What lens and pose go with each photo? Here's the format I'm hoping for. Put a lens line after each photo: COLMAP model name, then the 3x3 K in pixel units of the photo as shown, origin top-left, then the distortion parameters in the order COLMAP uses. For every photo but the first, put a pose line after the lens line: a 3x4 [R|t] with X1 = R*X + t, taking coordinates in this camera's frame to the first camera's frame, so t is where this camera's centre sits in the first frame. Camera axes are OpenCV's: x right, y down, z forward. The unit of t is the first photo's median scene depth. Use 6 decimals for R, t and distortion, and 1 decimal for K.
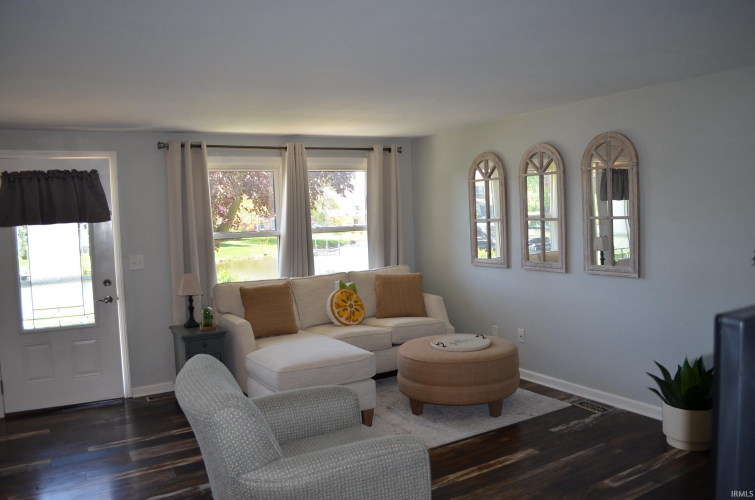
lens RADIAL K [[595.2, 0, 386.7], [0, 595.2, 250.1], [0, 0, 1]] dist [-0.077626, 0.005651]
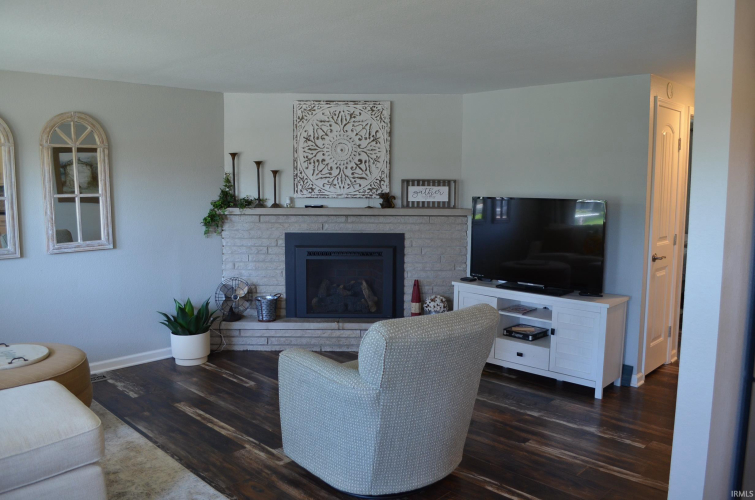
lens RADIAL K [[595.2, 0, 386.7], [0, 595.2, 250.1], [0, 0, 1]] dist [-0.077626, 0.005651]
pose [[-0.255572, -0.078429, 0.963604, -0.229956], [0.068440, 0.992736, 0.098952, -0.007085], [-0.964365, 0.091238, -0.248348, 0.225763]]
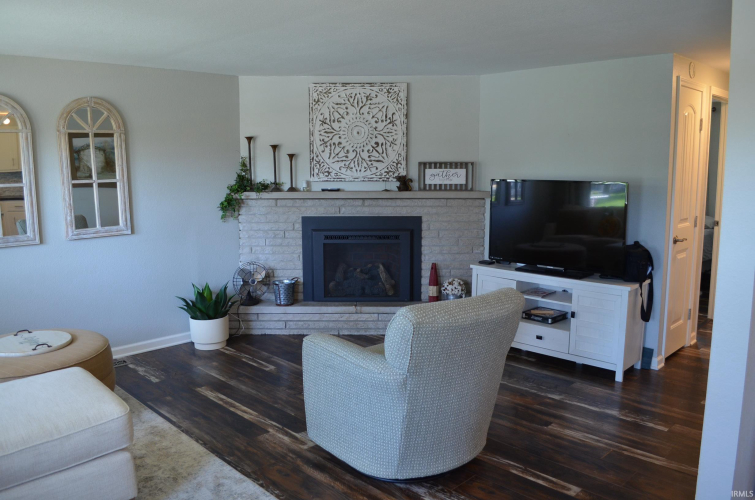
lens RADIAL K [[595.2, 0, 386.7], [0, 595.2, 250.1], [0, 0, 1]] dist [-0.077626, 0.005651]
pose [[-0.241244, -0.105781, 0.964682, -0.227278], [0.076111, 0.988918, 0.127472, -0.008030], [-0.967475, 0.104175, -0.230519, 0.230335]]
